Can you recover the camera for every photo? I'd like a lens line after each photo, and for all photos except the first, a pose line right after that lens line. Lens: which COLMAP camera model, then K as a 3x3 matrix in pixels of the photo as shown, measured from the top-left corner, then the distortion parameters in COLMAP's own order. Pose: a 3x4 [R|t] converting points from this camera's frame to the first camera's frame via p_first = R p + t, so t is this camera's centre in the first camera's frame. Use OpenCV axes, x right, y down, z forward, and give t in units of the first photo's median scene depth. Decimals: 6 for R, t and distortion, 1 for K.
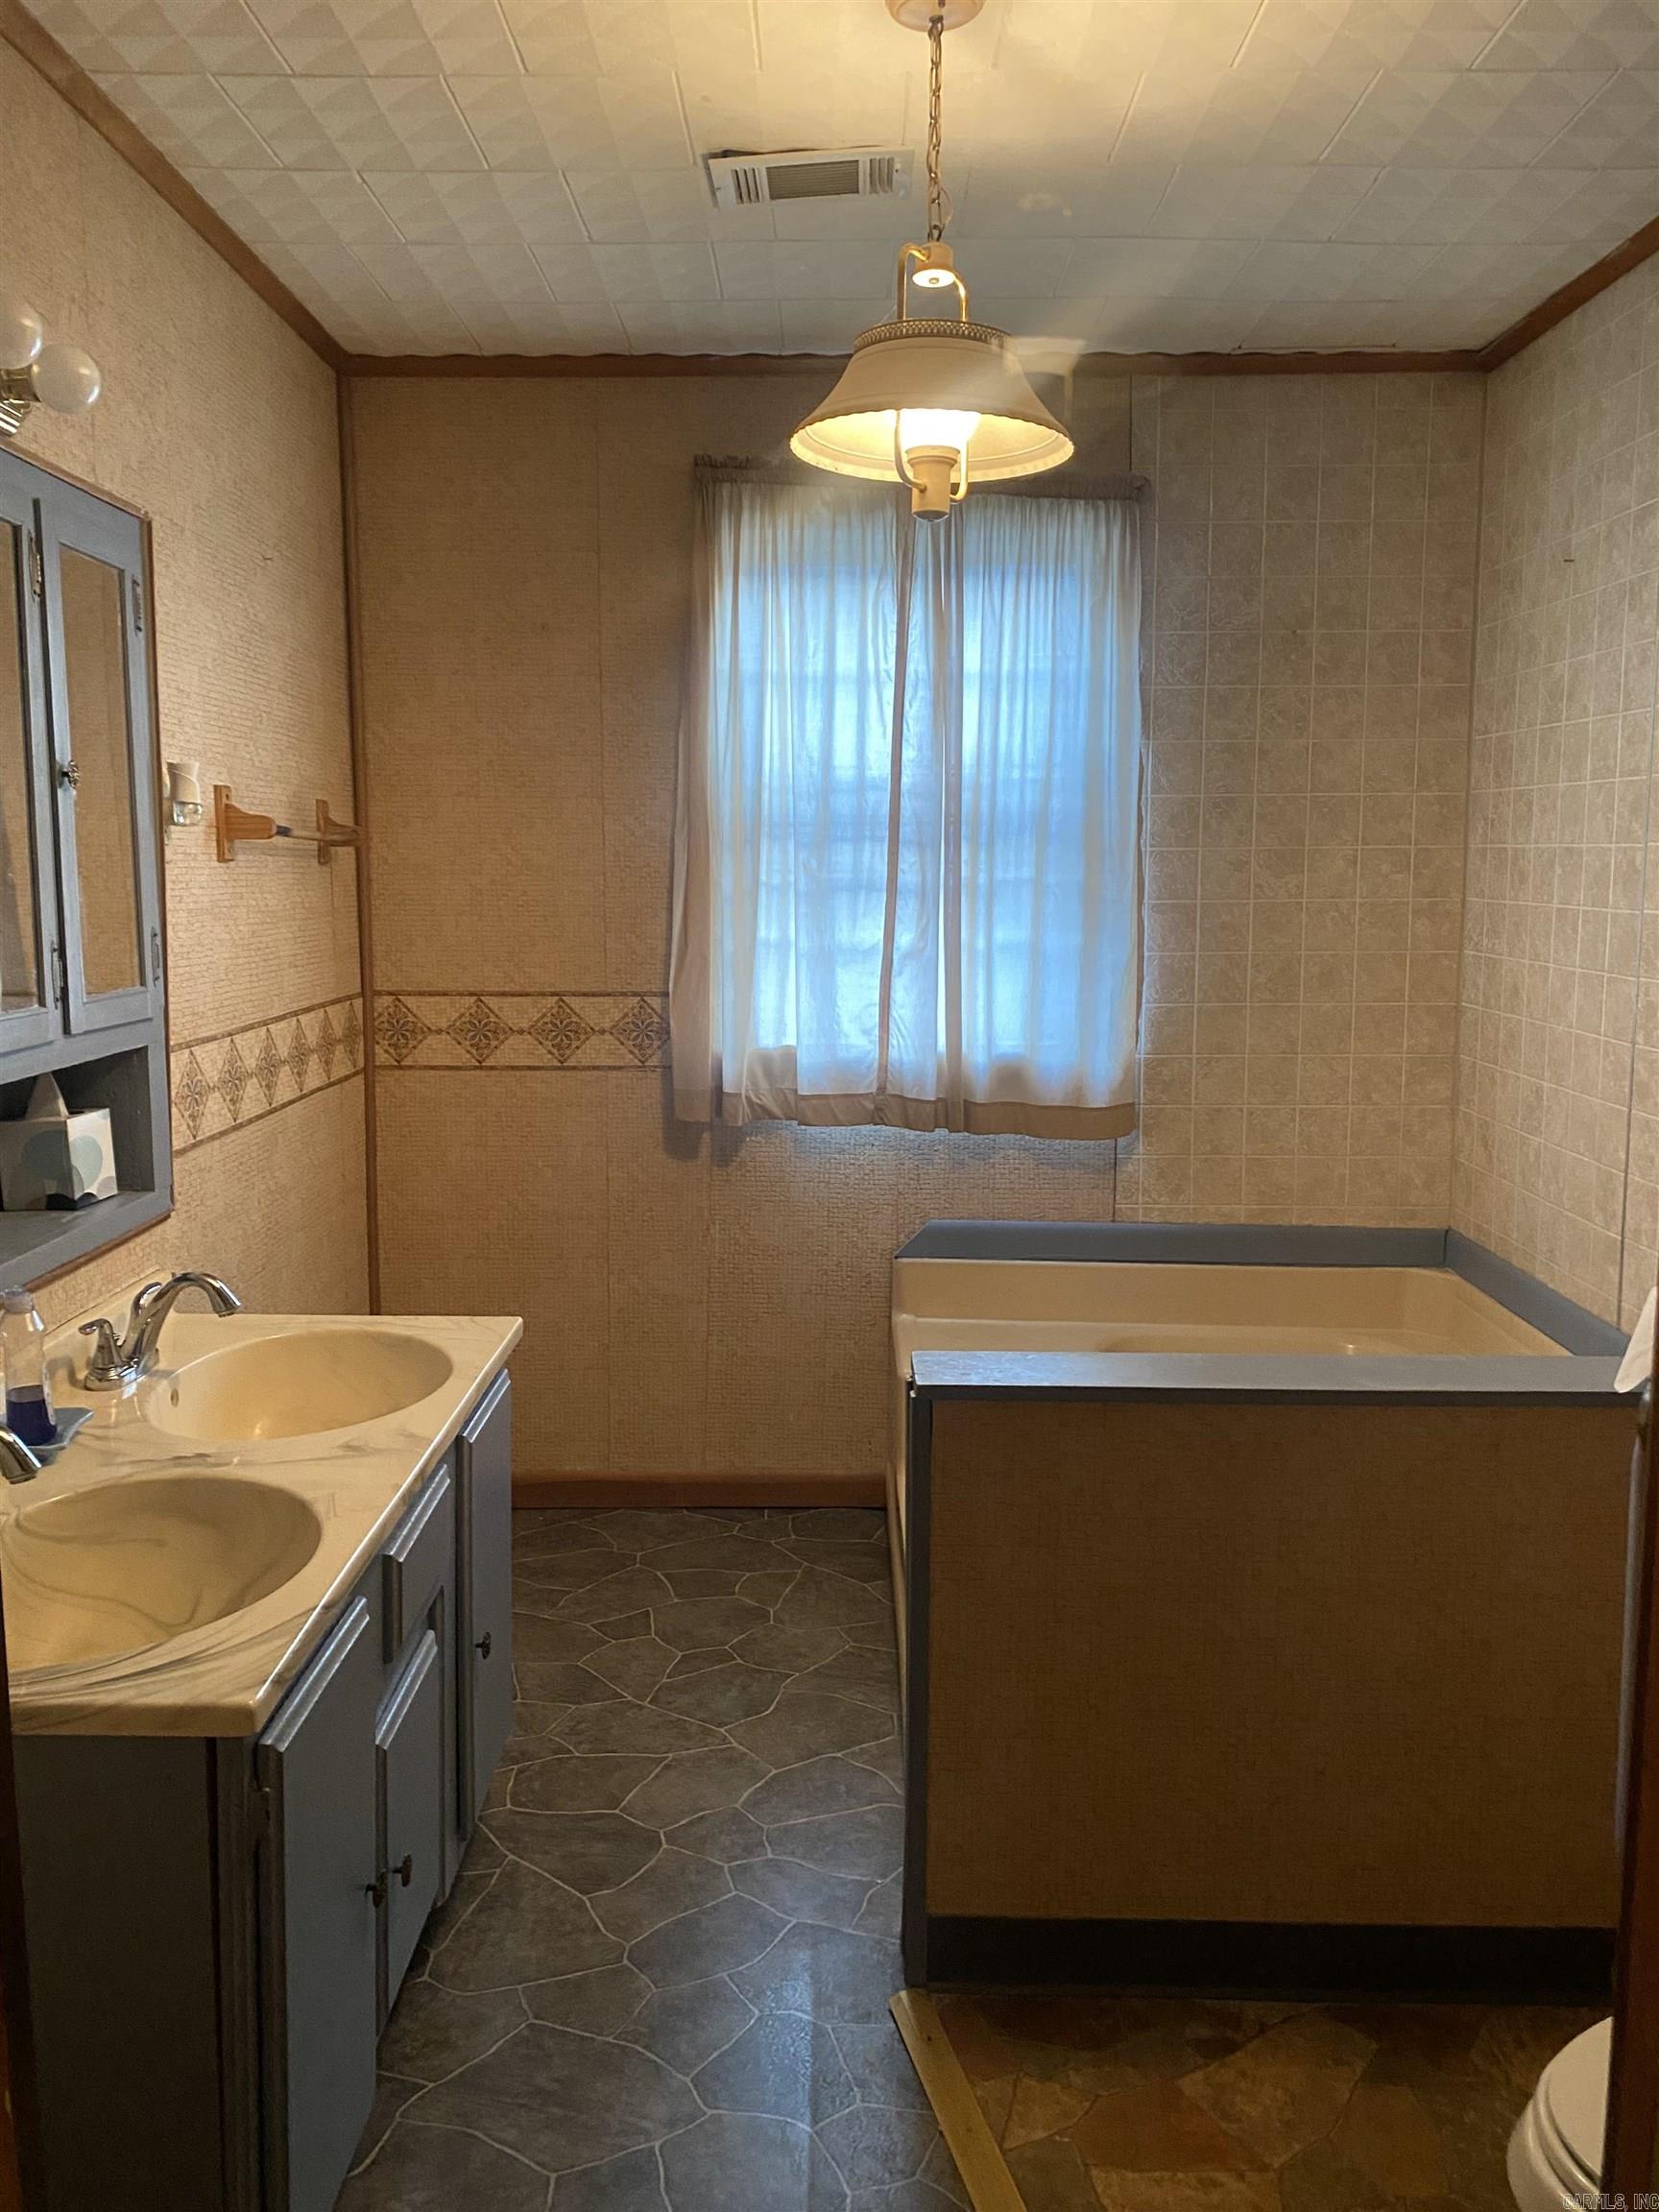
lens RADIAL K [[1684.7, 0, 838.7], [0, 1684.7, 1100.8], [0, 0, 1]] dist [0.035179, -0.031428]
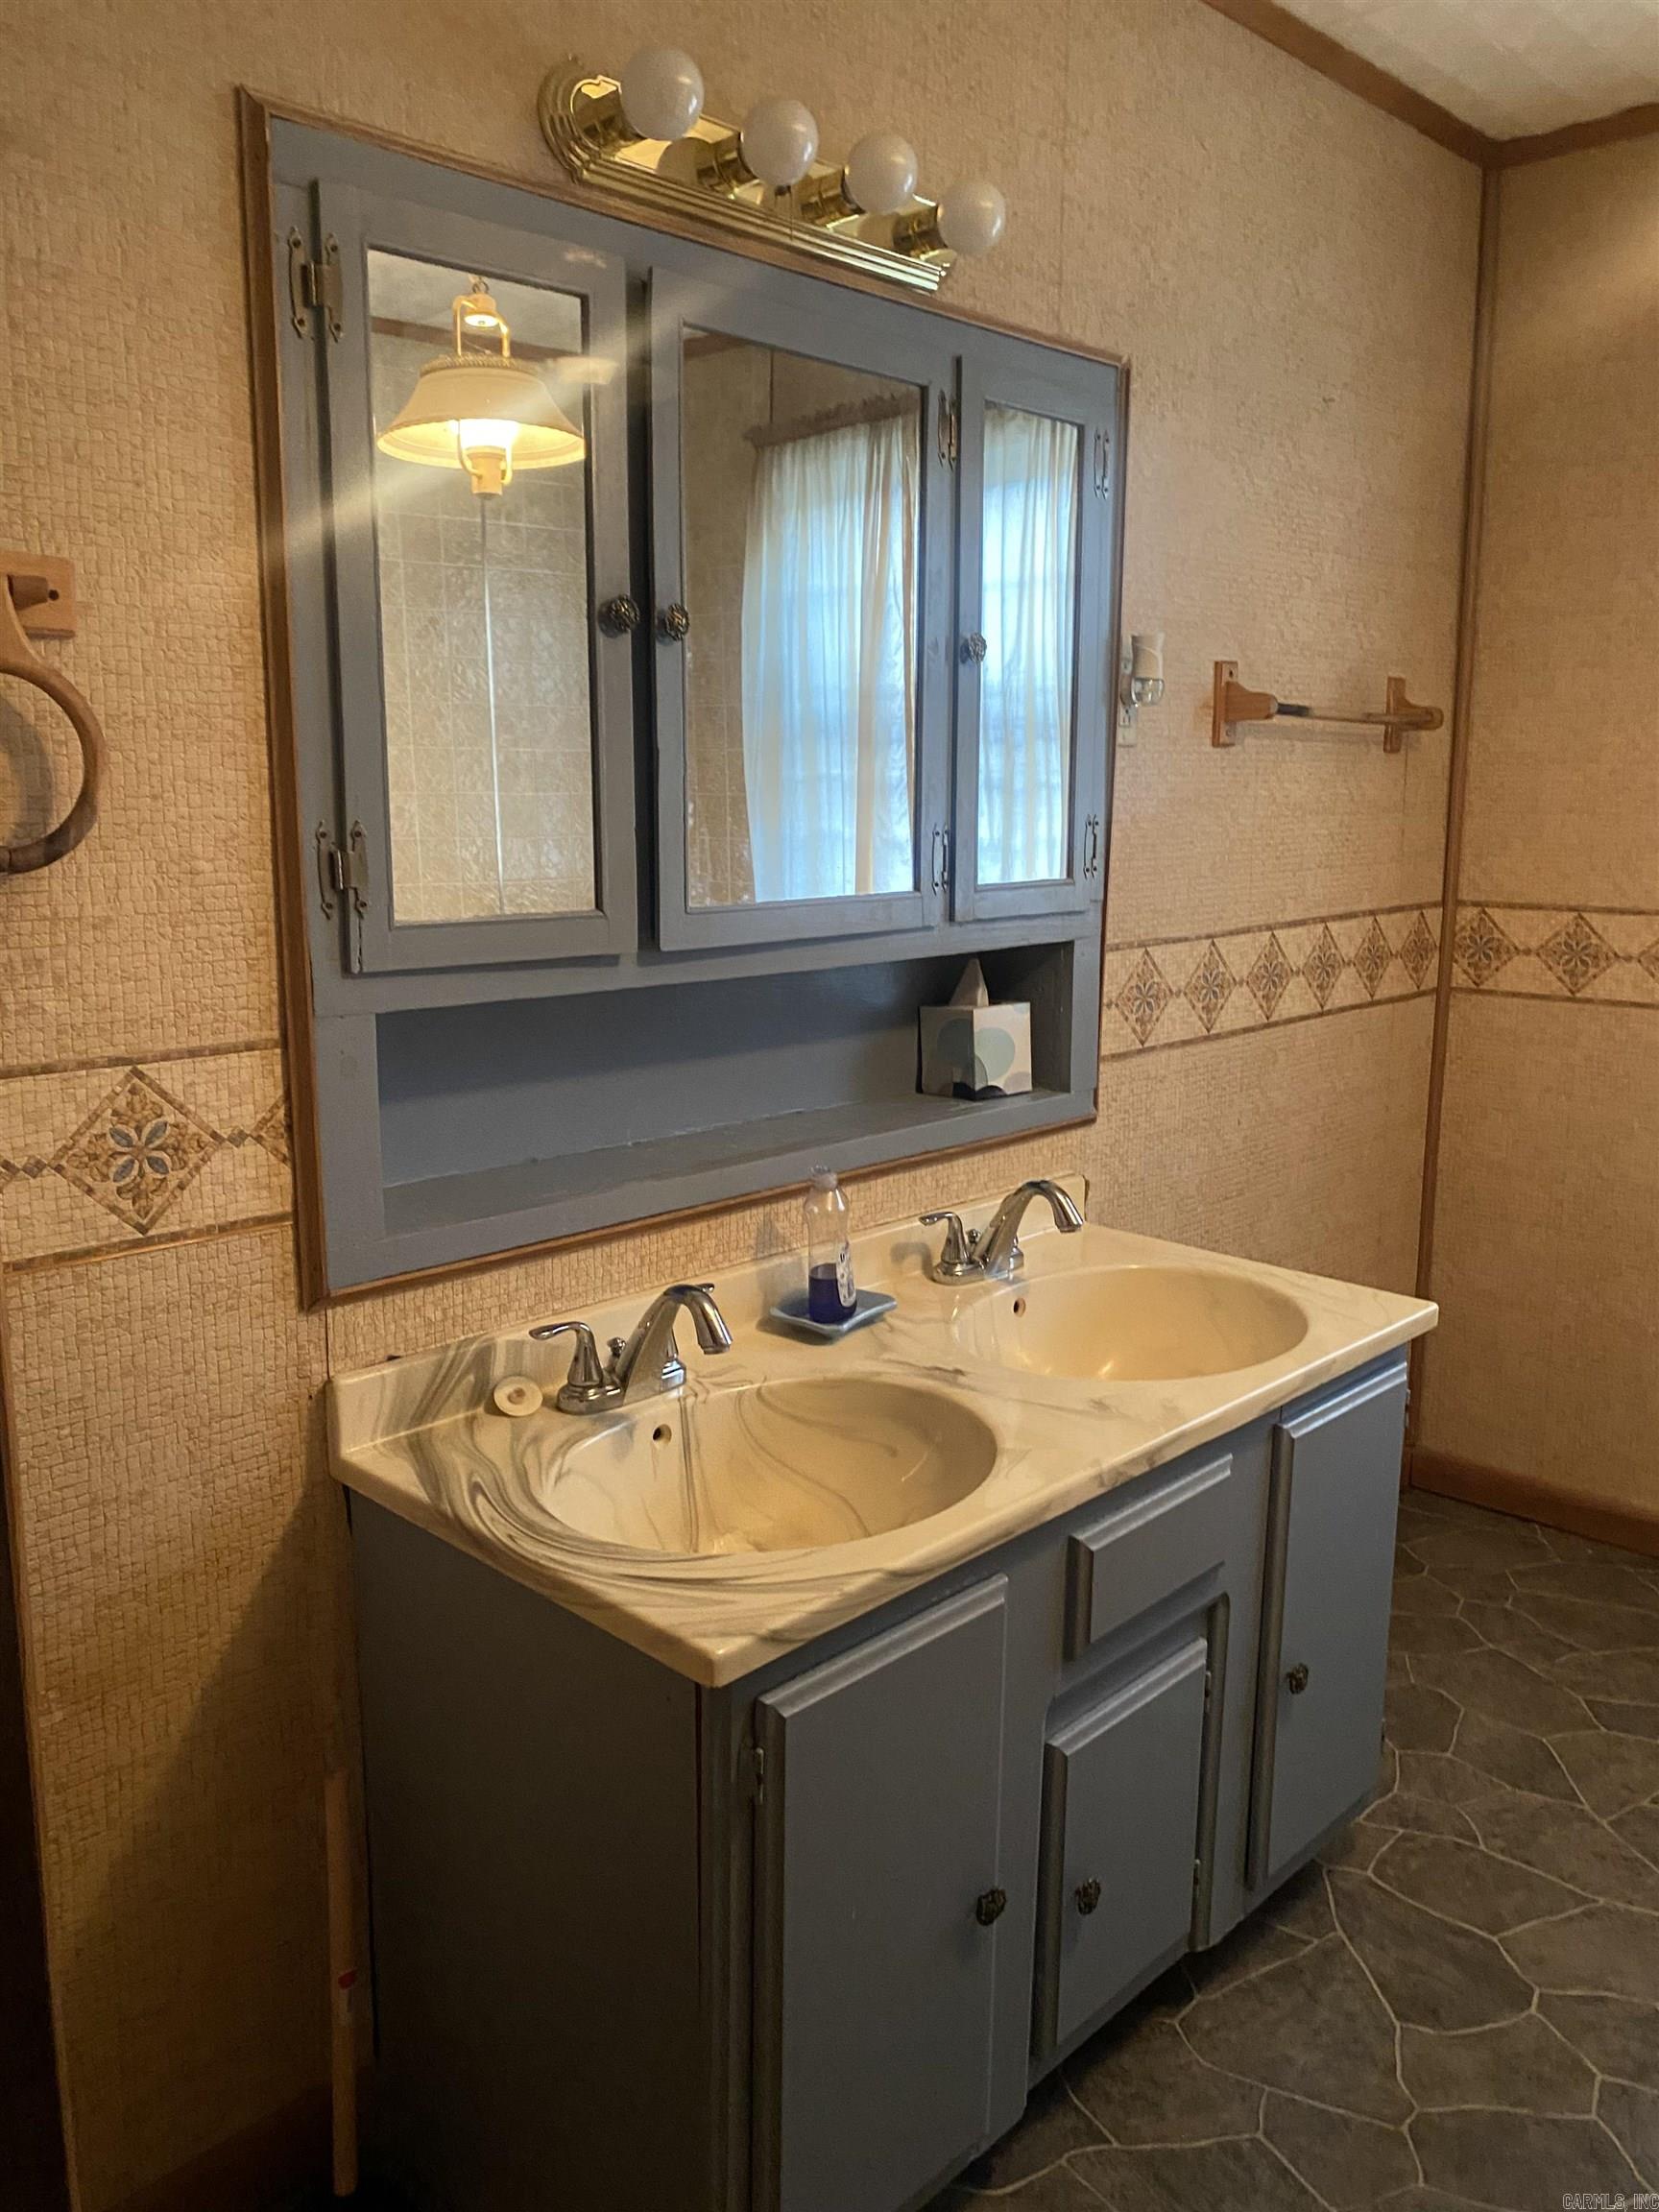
lens RADIAL K [[1684.7, 0, 817.3], [0, 1684.7, 1099.0], [0, 0, 1]] dist [0.035179, -0.031428]
pose [[0.713375, 0.121465, -0.690175, 0.135941], [-0.090094, 0.992588, 0.081565, -0.007019], [0.694967, 0.003994, 0.719031, 0.193526]]
